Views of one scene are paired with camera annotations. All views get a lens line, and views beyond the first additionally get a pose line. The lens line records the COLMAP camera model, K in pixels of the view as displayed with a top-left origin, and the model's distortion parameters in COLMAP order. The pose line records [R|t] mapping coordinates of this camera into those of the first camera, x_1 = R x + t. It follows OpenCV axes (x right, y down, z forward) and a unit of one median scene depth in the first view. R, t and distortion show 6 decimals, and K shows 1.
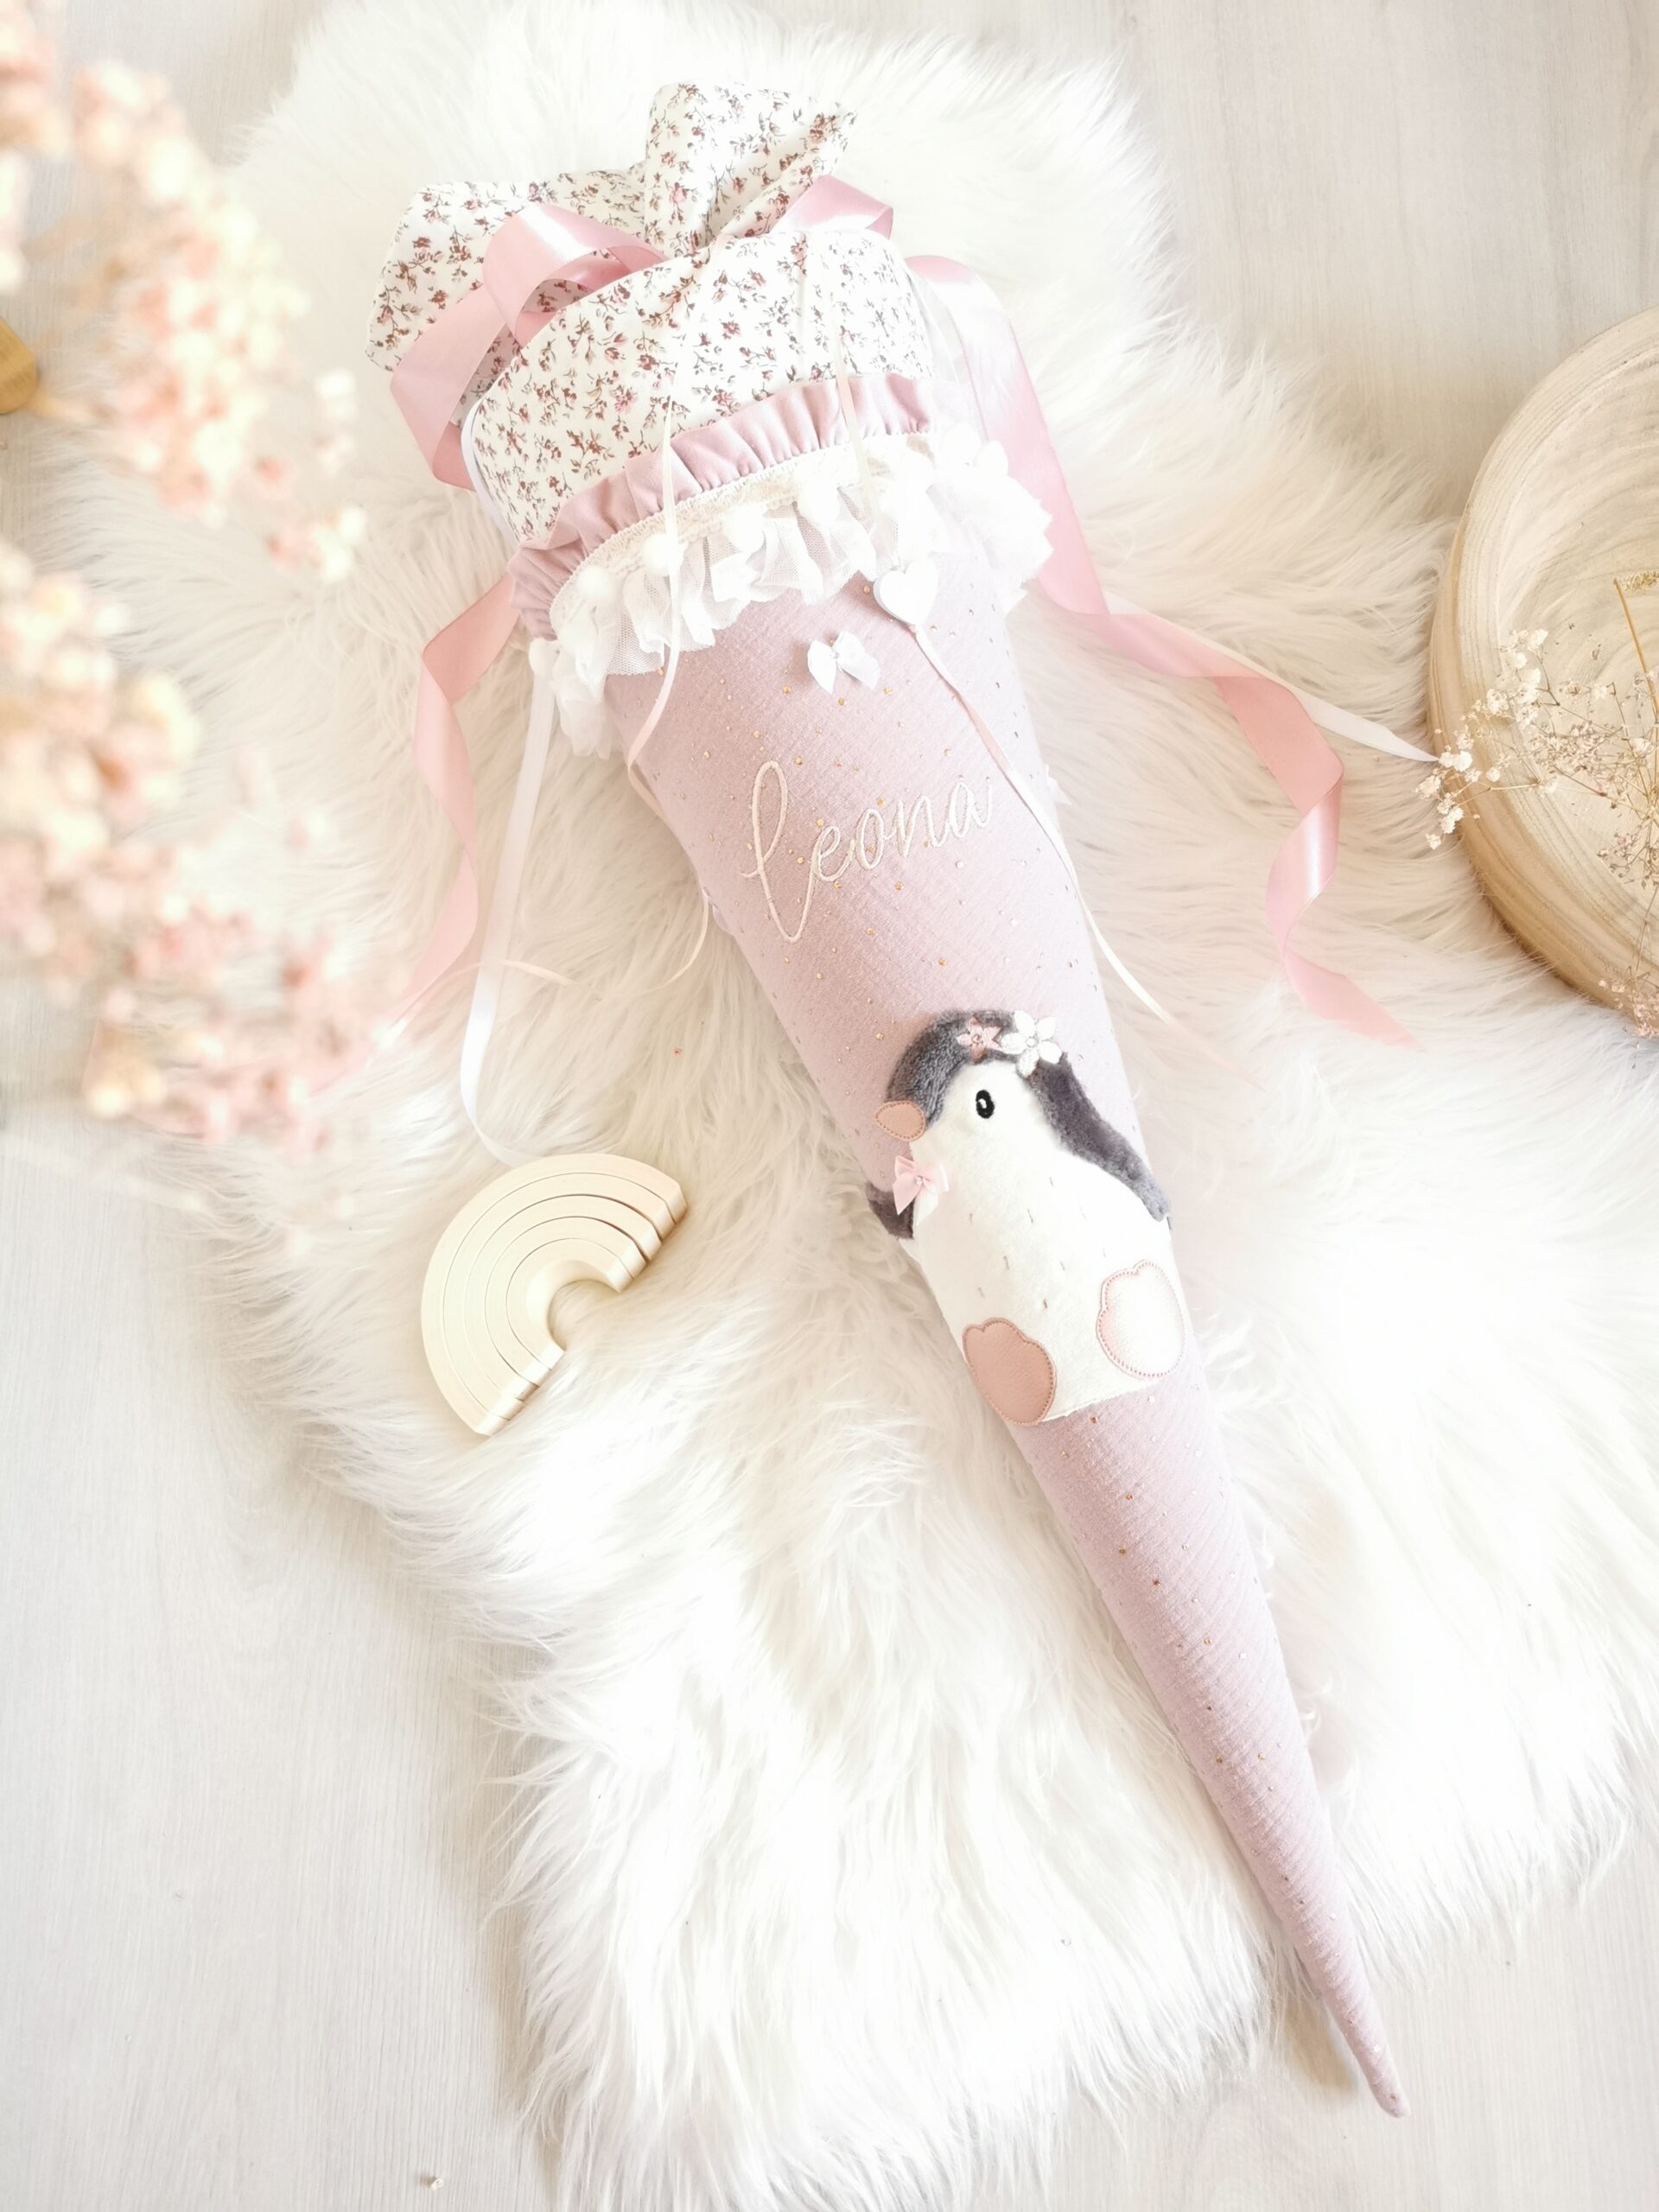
lens RADIAL K [[1735.0, 0, 834.7], [0, 1735.0, 1108.1], [0, 0, 1]] dist [0.053225, -0.057999]
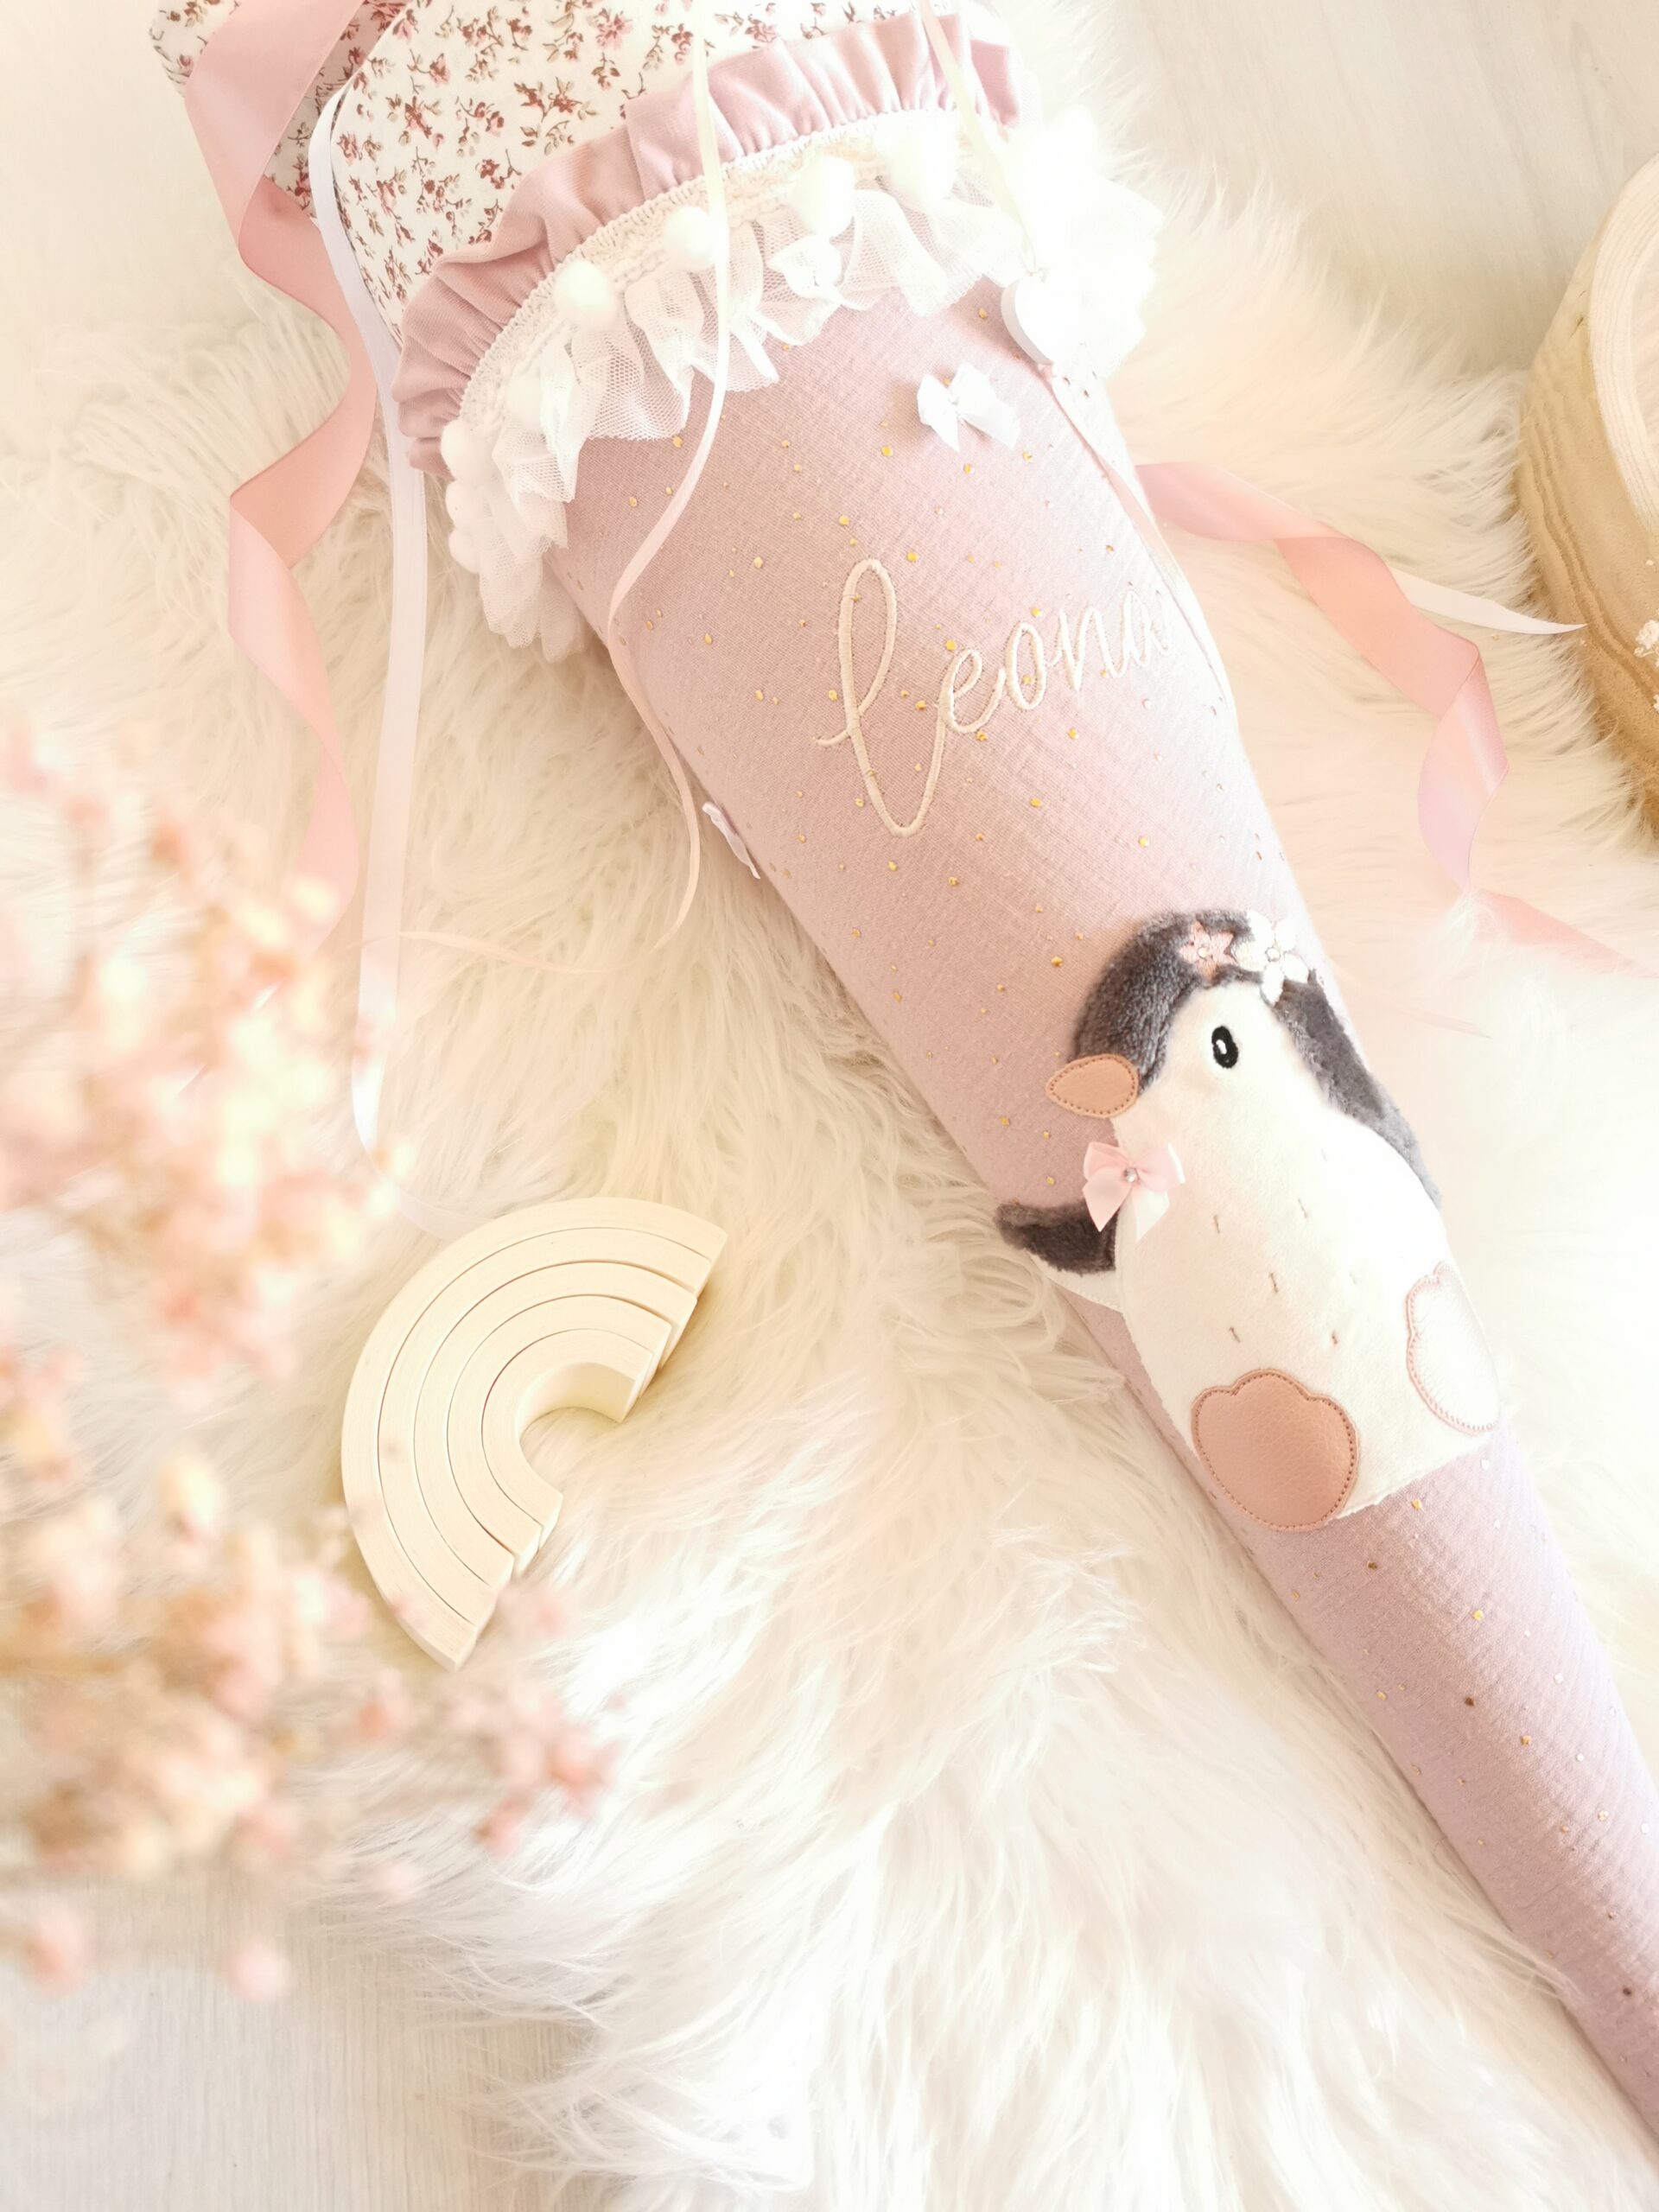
lens RADIAL K [[1743.9, 0, 834.4], [0, 1743.9, 1093.8], [0, 0, 1]] dist [0.043099, -0.071242]
pose [[0.968991, -0.073785, 0.235823, -0.218815], [0.101428, 0.989038, -0.107309, 0.072110], [-0.225320, 0.127901, 0.965853, 0.378778]]
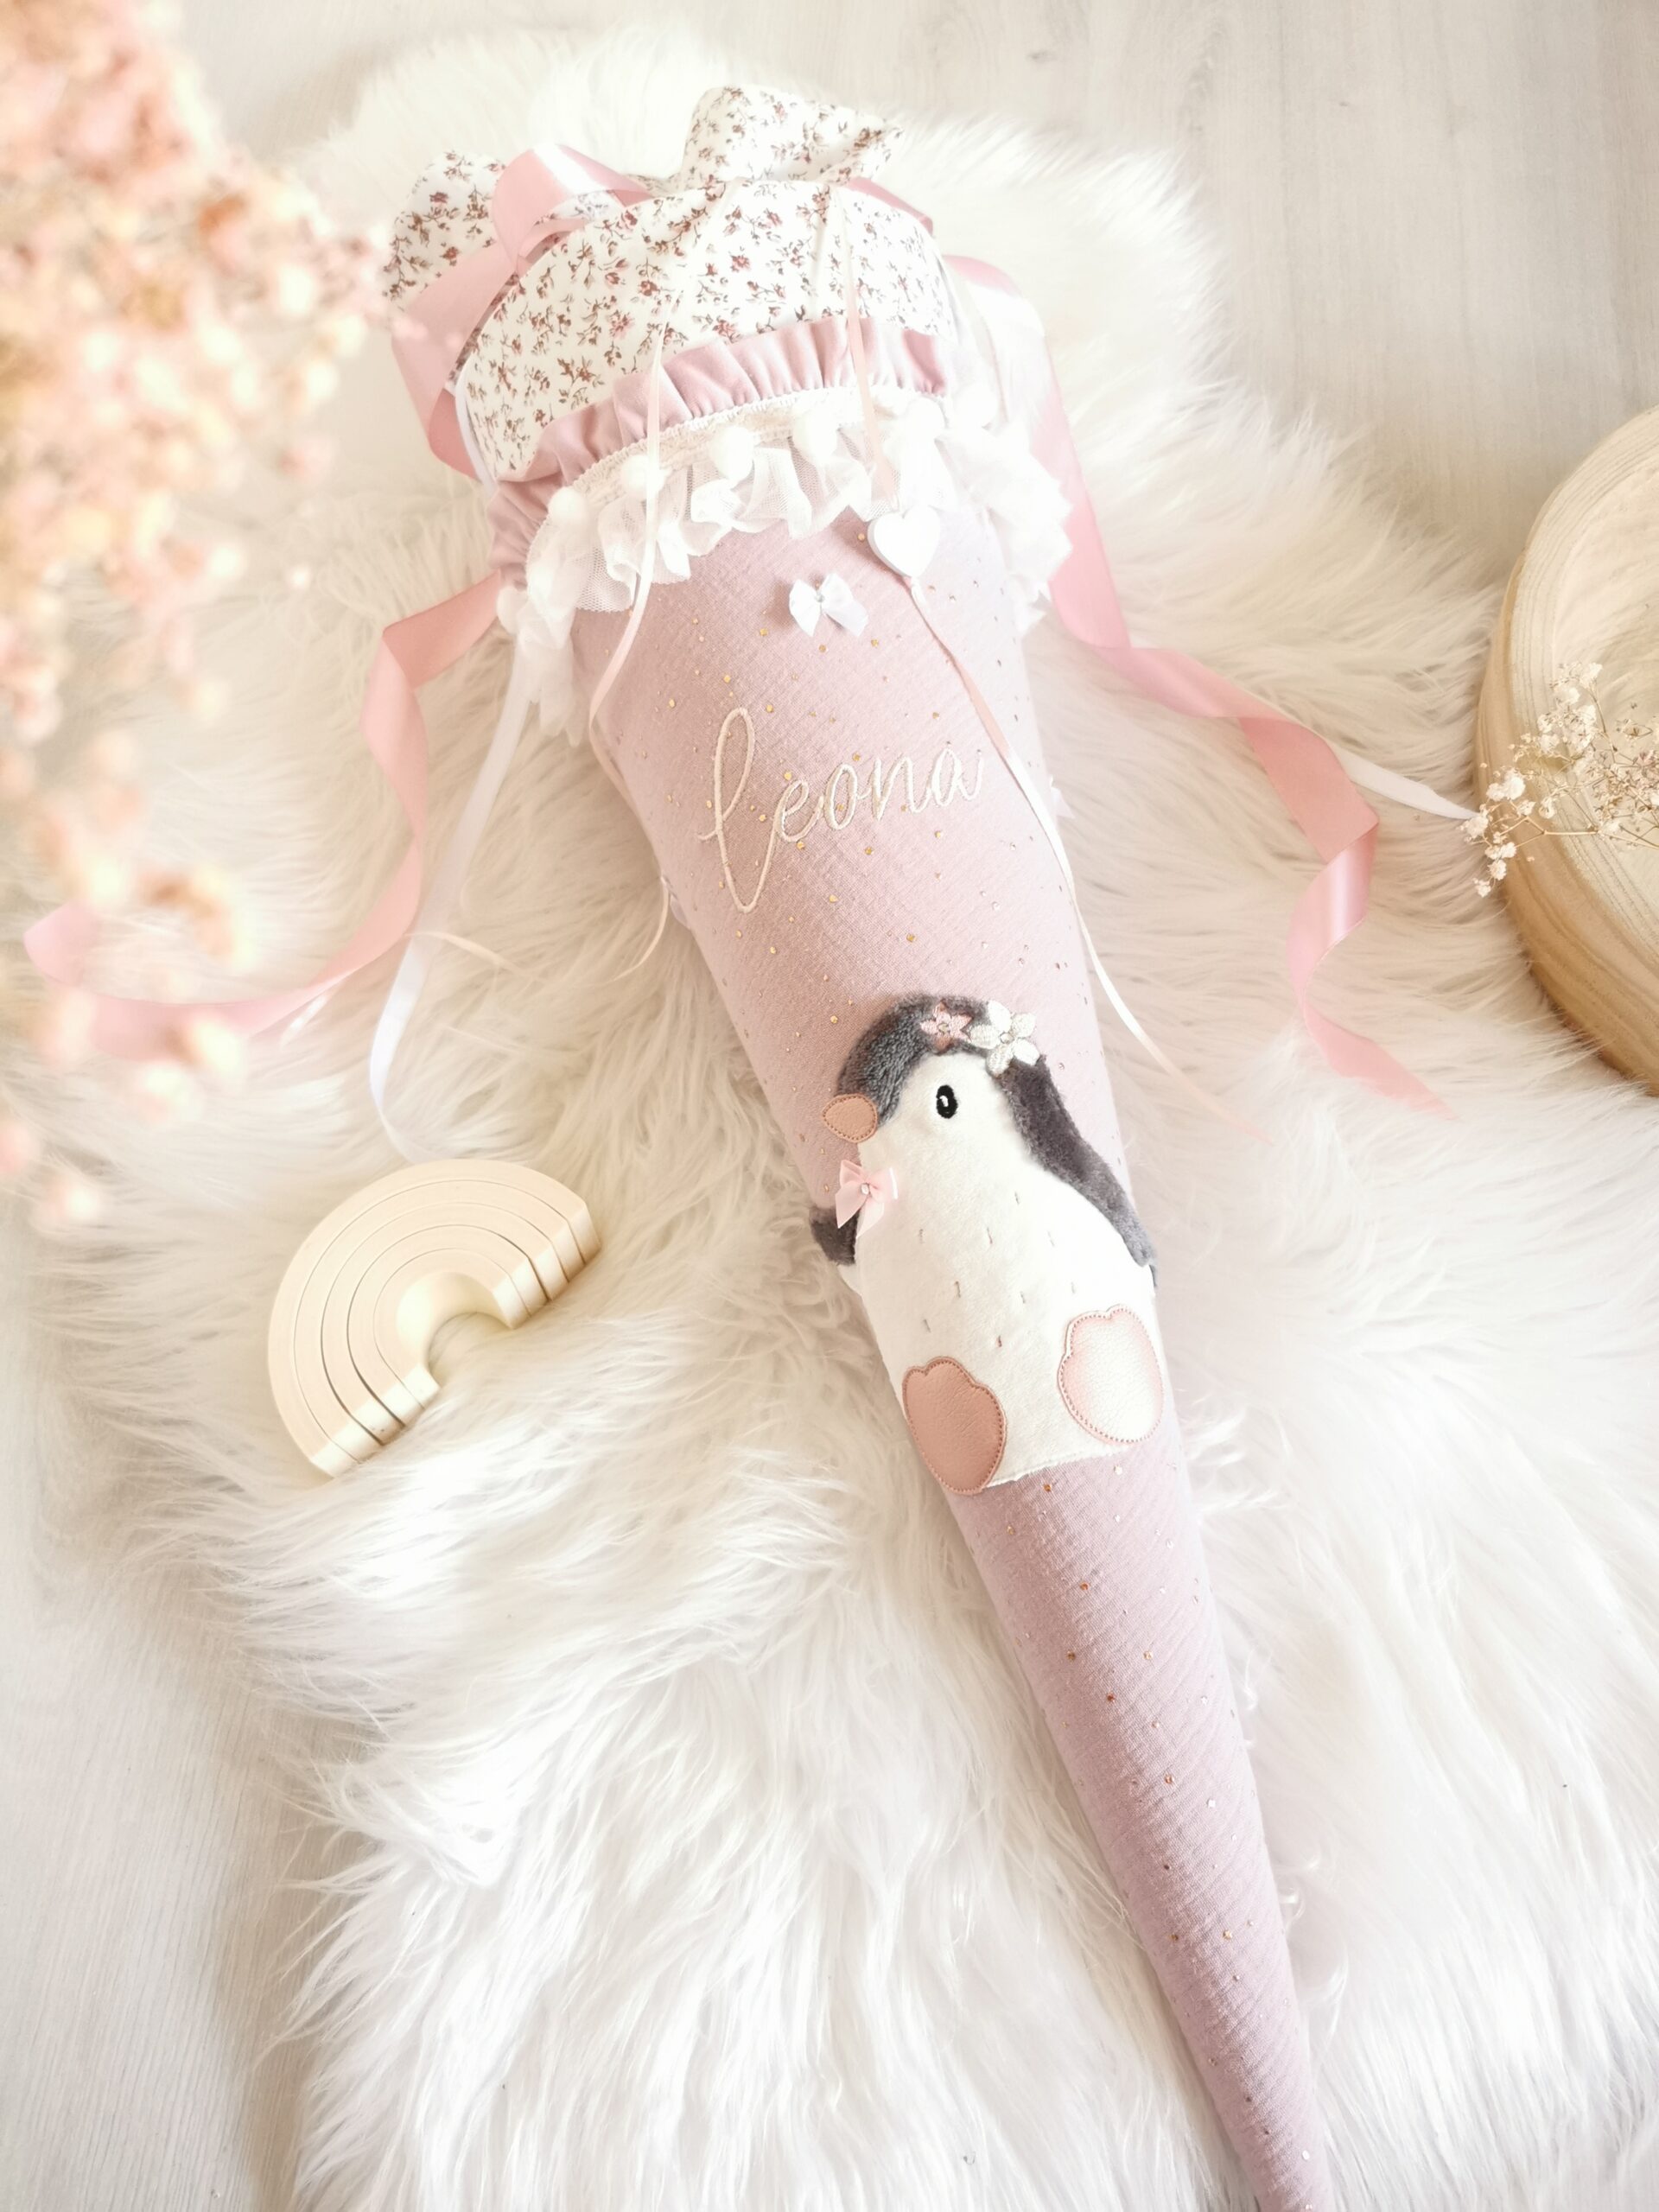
lens RADIAL K [[1755.0, 0, 829.5], [0, 1755.0, 1106.0], [0, 0, 1]] dist [0.047762, -0.063631]
pose [[0.995867, 0.084991, -0.032014, 0.055846], [-0.089042, 0.983114, -0.159868, 0.144107], [0.017886, 0.162058, 0.986619, 0.130643]]
